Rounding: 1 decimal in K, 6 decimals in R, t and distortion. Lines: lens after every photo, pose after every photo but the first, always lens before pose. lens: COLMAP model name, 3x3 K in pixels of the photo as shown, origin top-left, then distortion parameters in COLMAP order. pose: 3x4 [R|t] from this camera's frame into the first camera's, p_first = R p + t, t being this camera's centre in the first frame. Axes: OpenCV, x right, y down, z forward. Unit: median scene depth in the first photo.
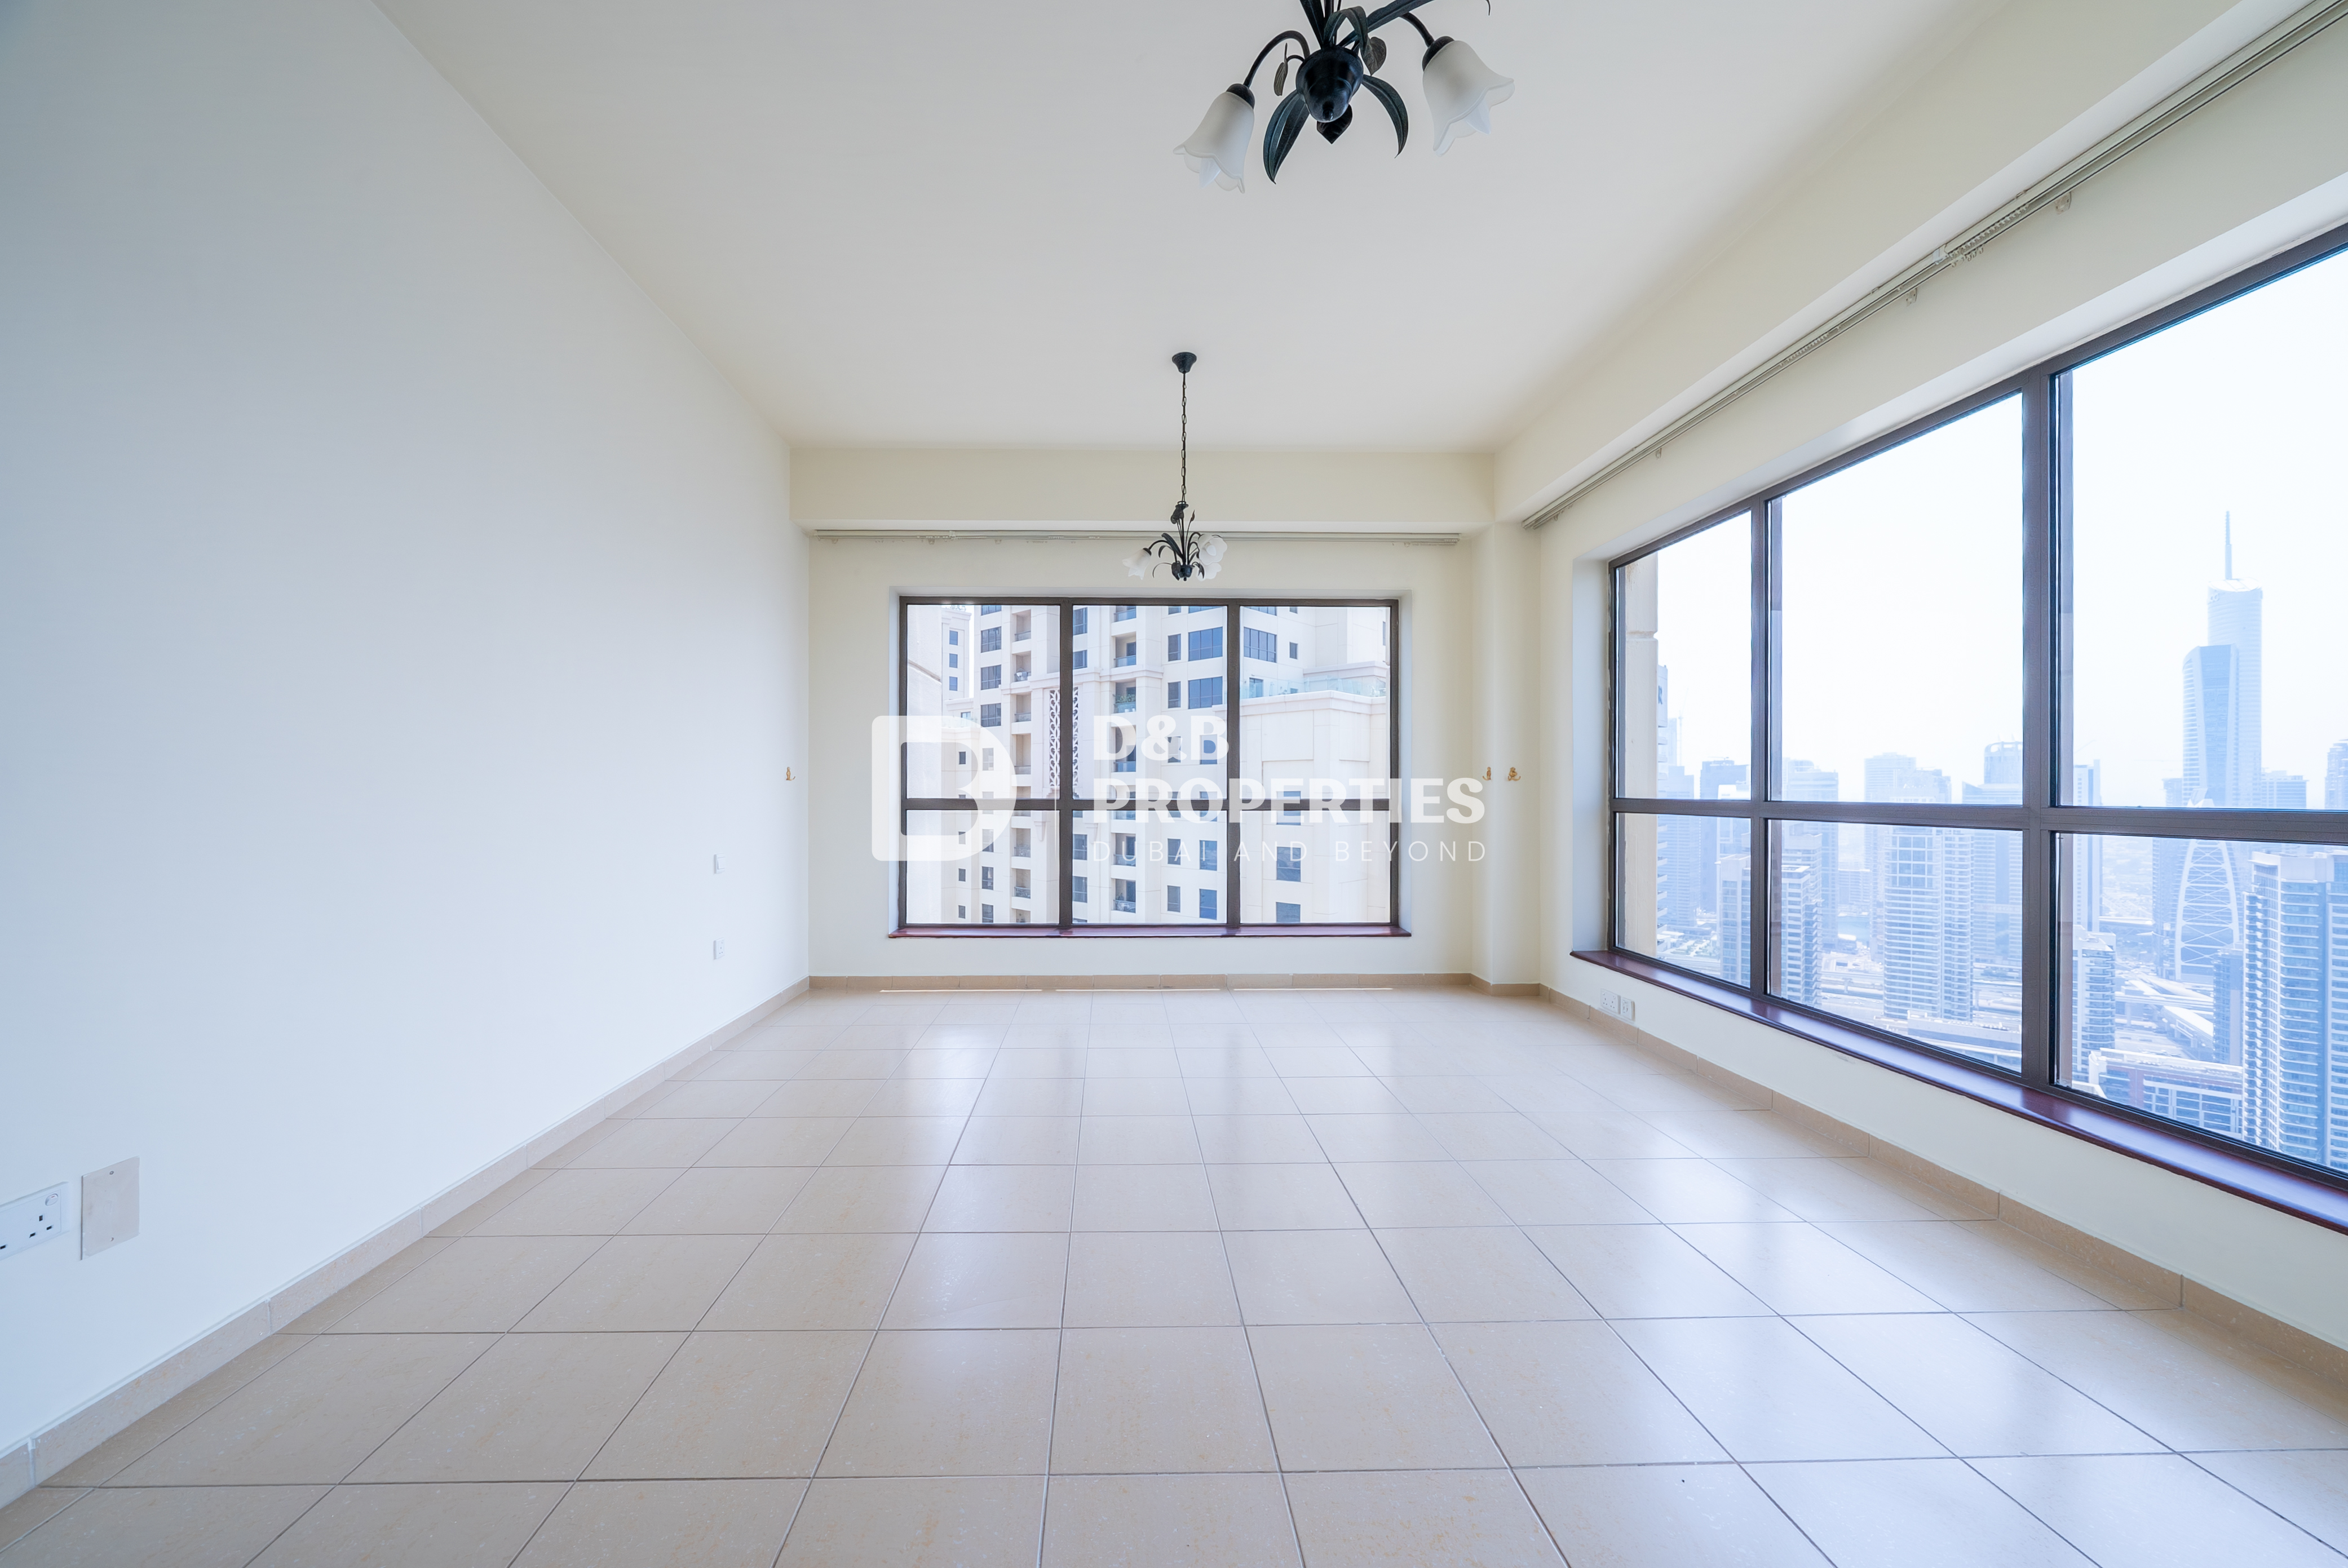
lens RADIAL K [[826.9, 0, 1163.1], [0, 826.9, 790.0], [0, 0, 1]] dist [0.000187, -0.000027]
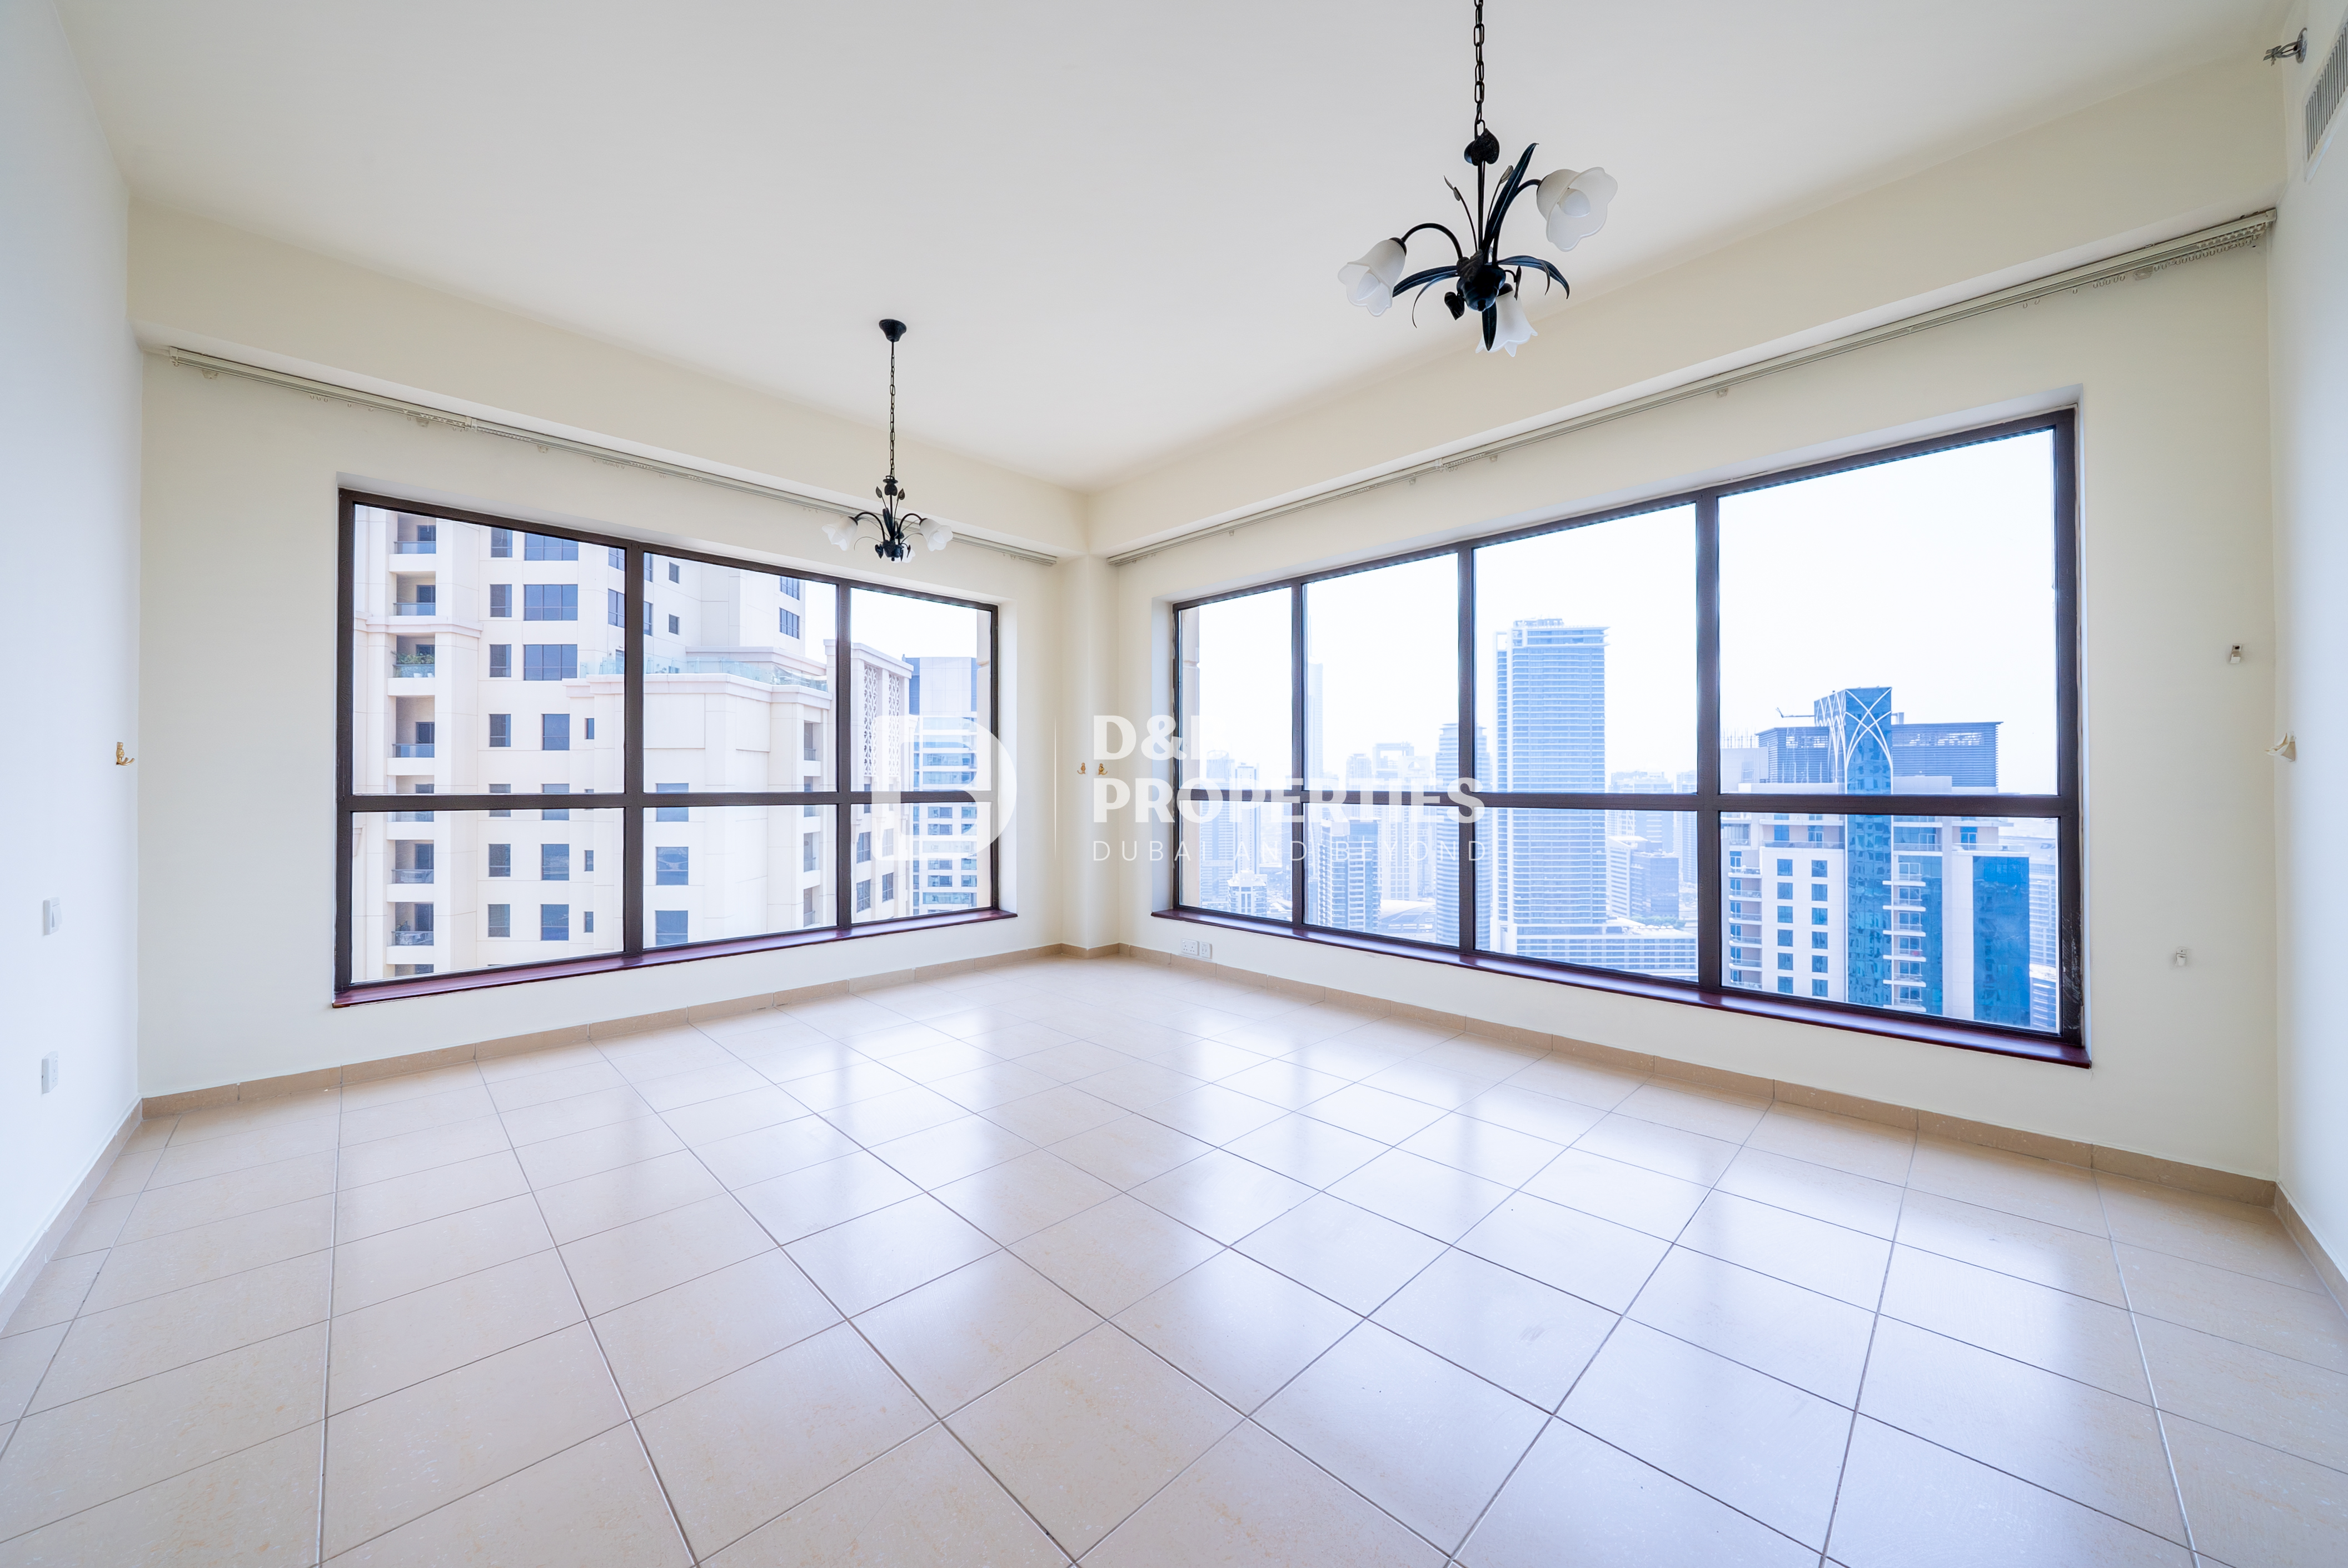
lens RADIAL K [[804.1, 0, 1163.7], [0, 804.1, 780.7], [0, 0, 1]] dist [0.000113, 0.000010]
pose [[0.736848, 0.002533, 0.676054, -0.272315], [-0.001190, 0.999996, -0.002450, -0.000218], [-0.676058, 0.001001, 0.736848, 0.084741]]
